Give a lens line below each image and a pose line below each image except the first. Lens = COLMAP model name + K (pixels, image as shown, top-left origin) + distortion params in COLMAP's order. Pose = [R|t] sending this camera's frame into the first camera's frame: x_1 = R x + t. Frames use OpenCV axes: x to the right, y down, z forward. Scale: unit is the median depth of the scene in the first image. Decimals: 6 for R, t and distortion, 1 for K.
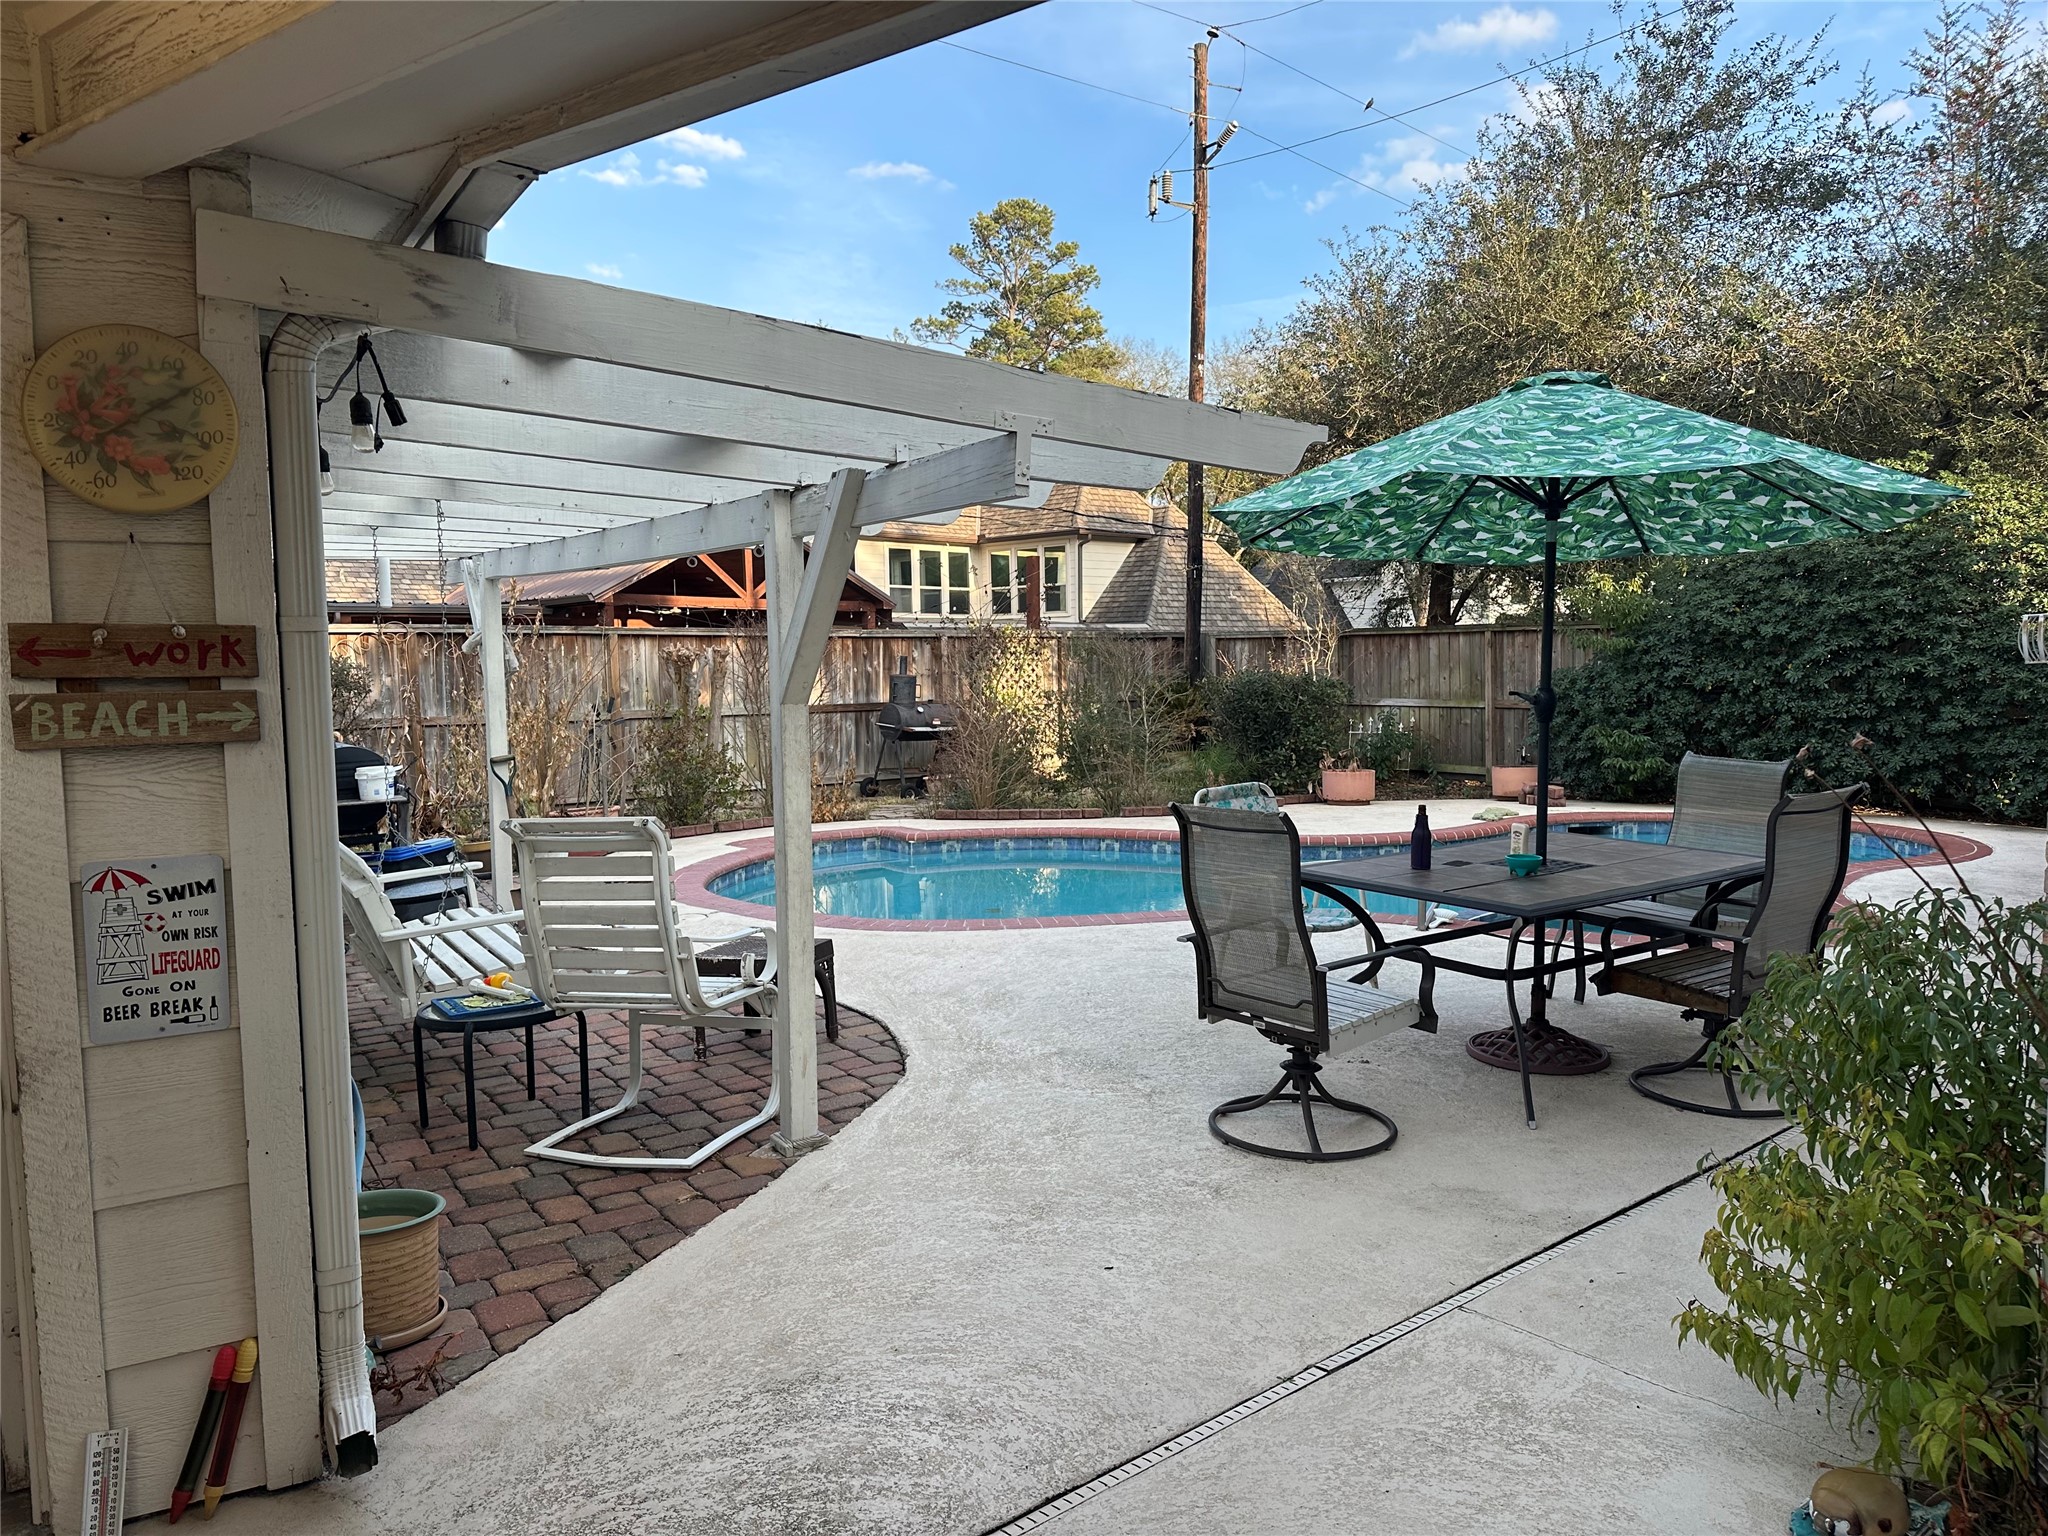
lens RADIAL K [[1507.3, 0, 1024.0], [0, 1507.3, 768.0], [0, 0, 1]] dist [0.205893, -0.425179]
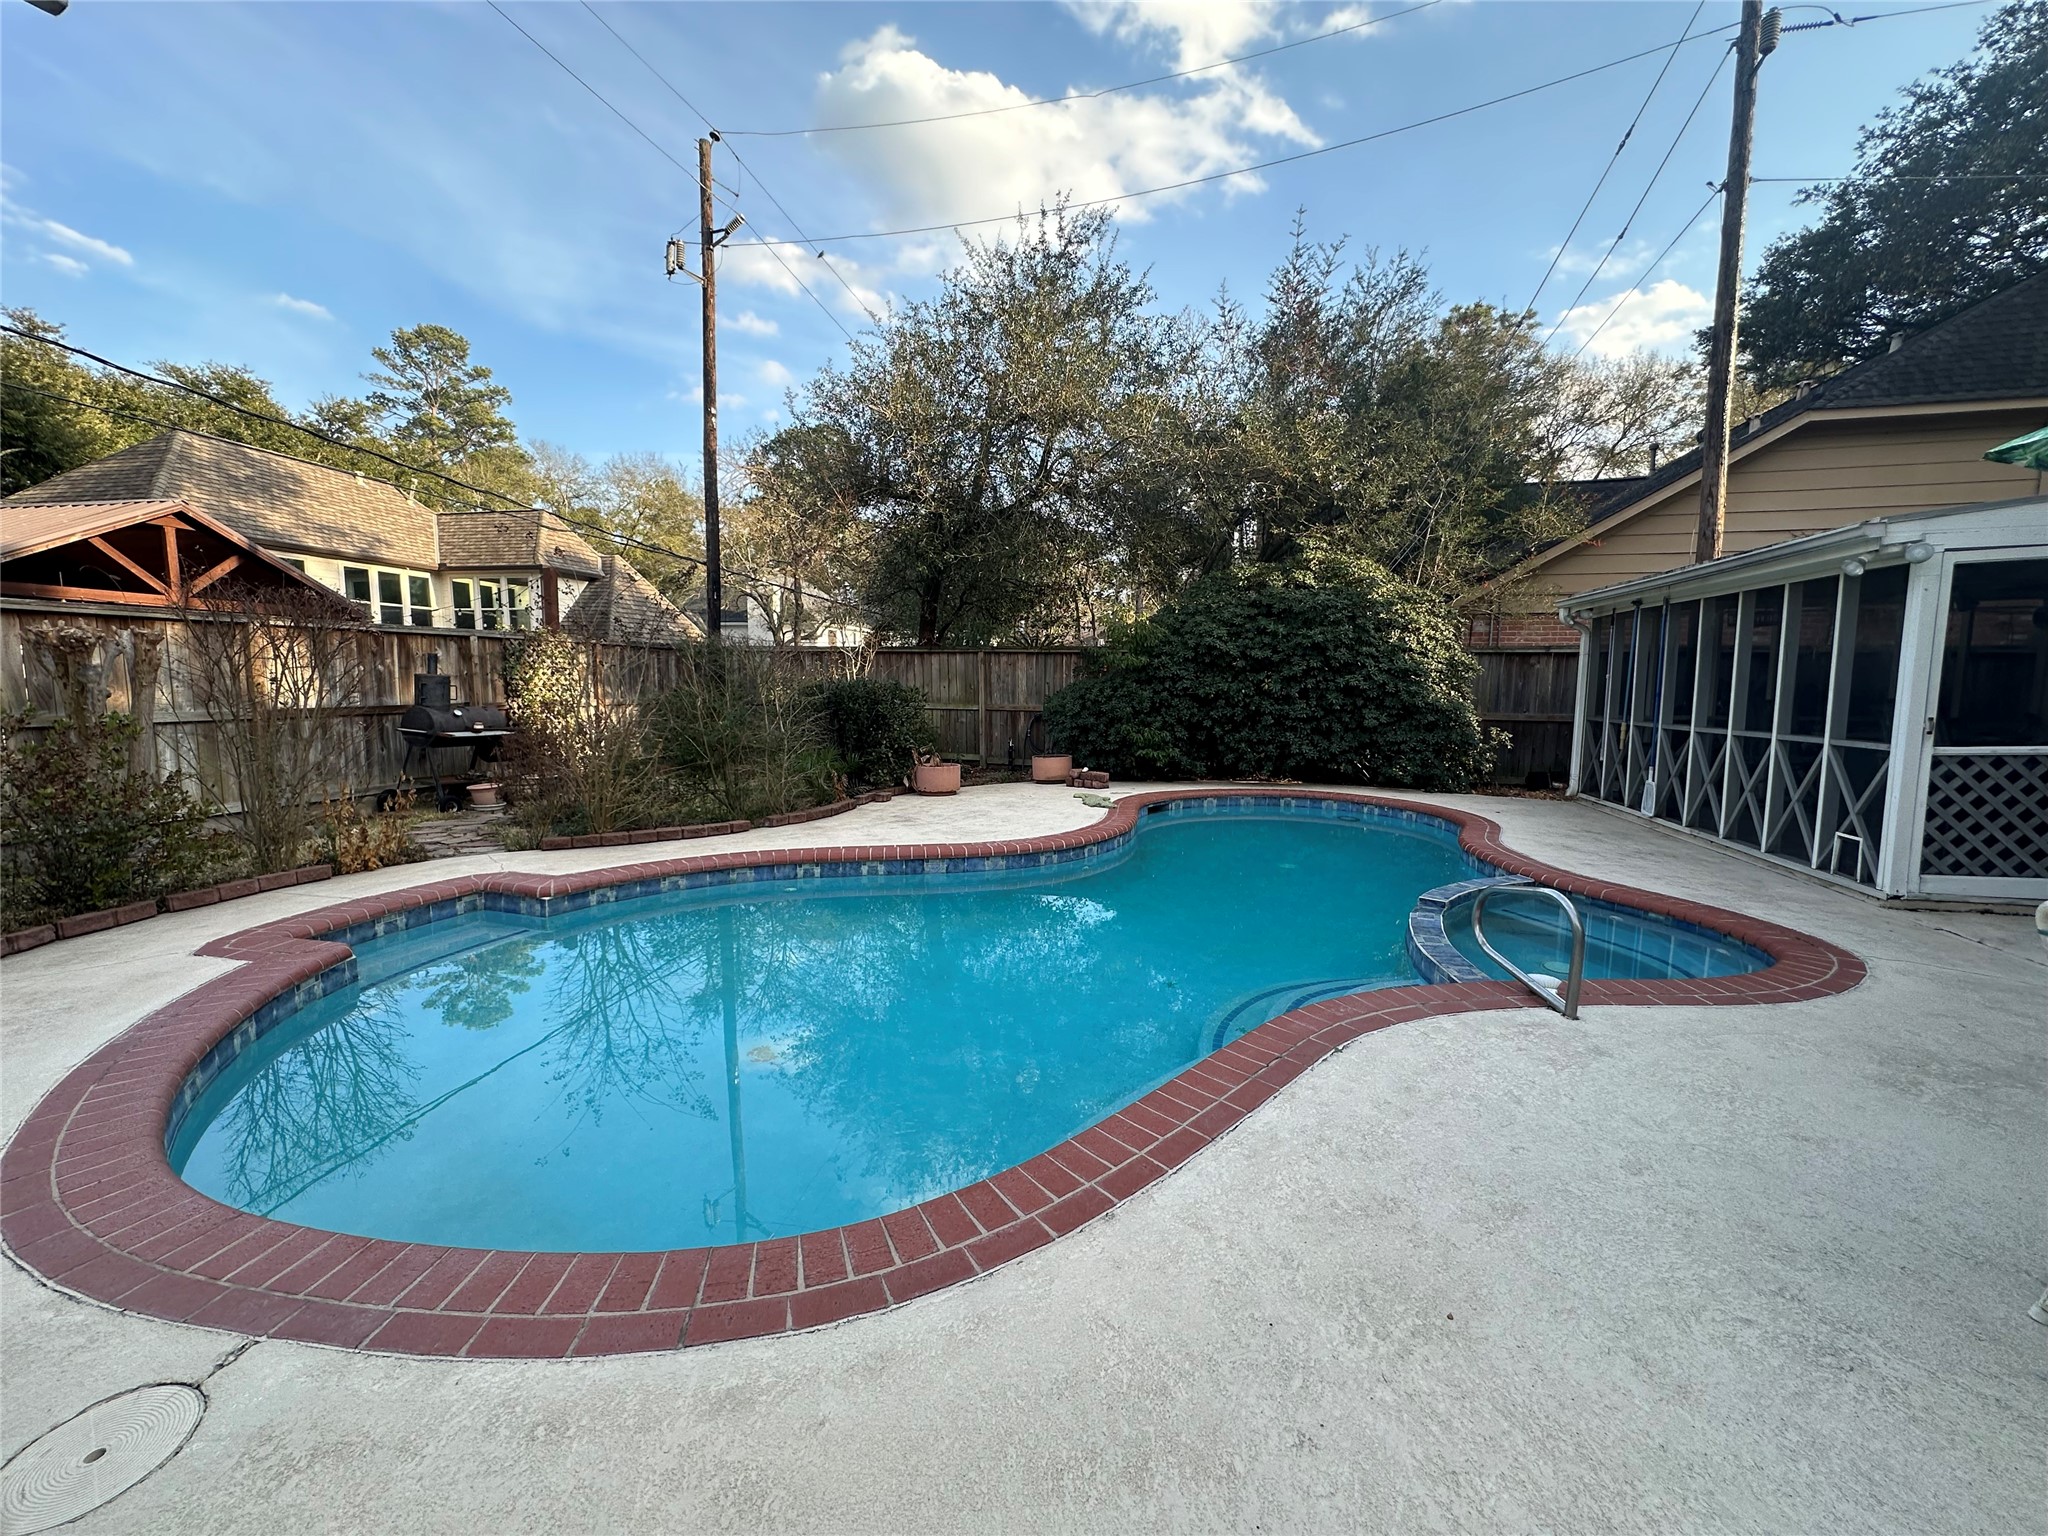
lens RADIAL K [[819.1, 0, 1024.0], [0, 819.1, 768.0], [0, 0, 1]] dist [-0.002800, 0.000554]
pose [[0.807518, -0.044761, 0.588142, -0.082484], [0.024373, 0.998797, 0.042550, -0.017453], [-0.589339, -0.020025, 0.807637, 0.385492]]
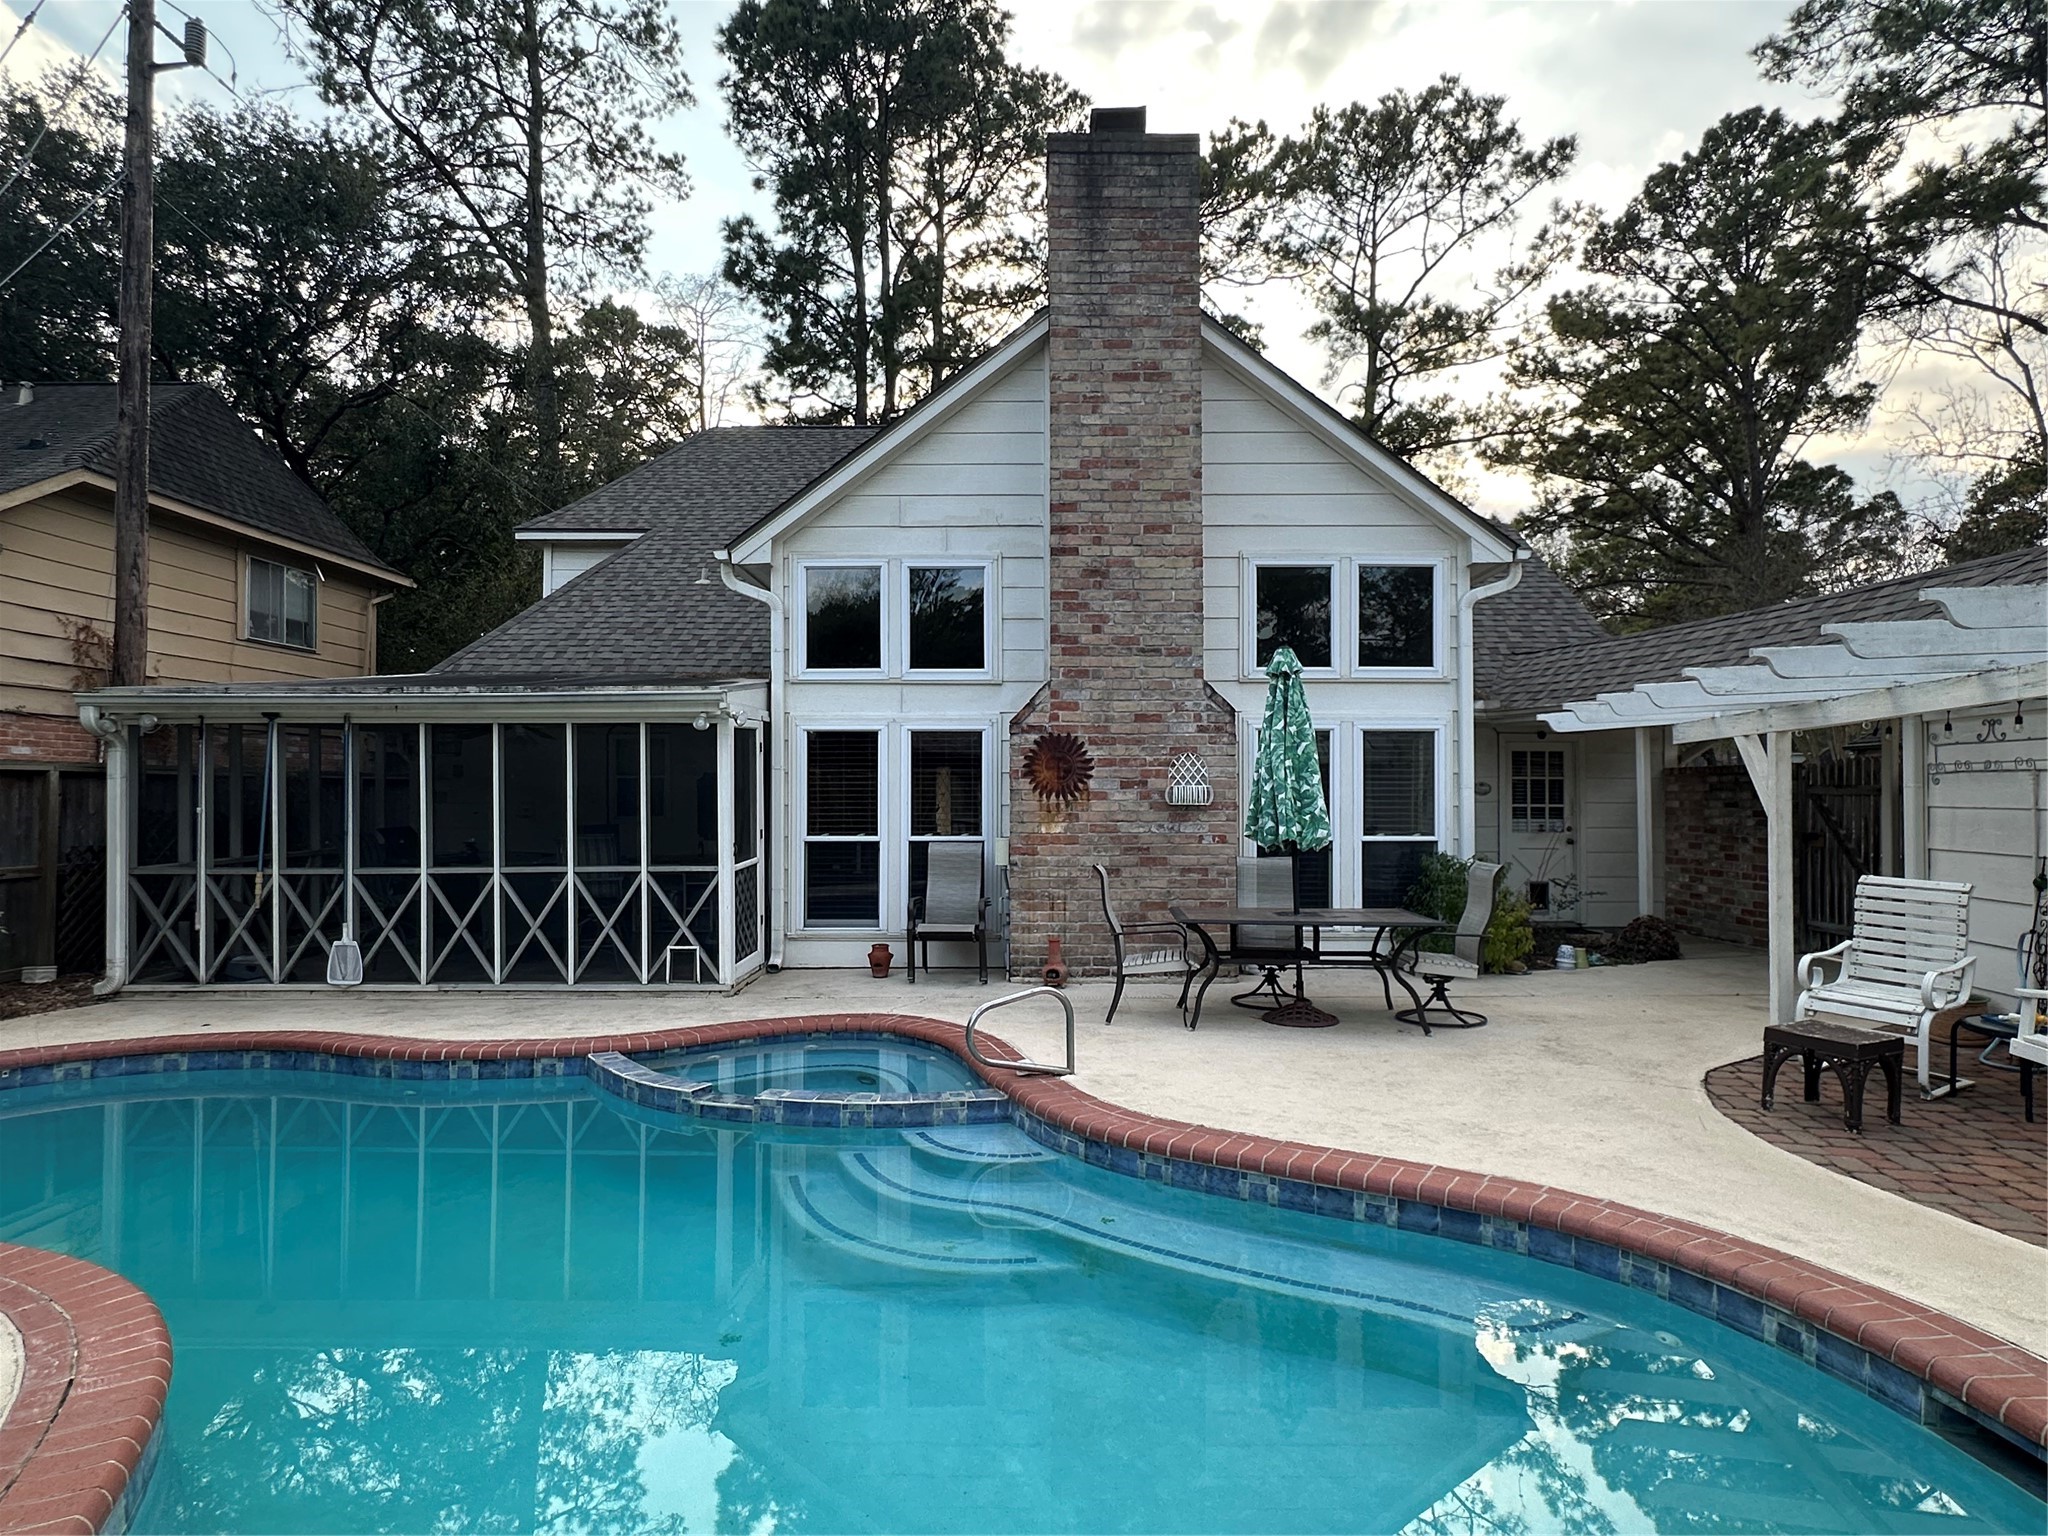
lens RADIAL K [[1124.9, 0, 1024.0], [0, 1124.9, 768.0], [0, 0, 1]] dist [-0.009979, 0.003896]
pose [[-0.777749, 0.030097, 0.627854, -0.083822], [0.057025, 0.998113, 0.022793, -0.050341], [-0.625983, 0.053530, -0.777997, 0.713231]]
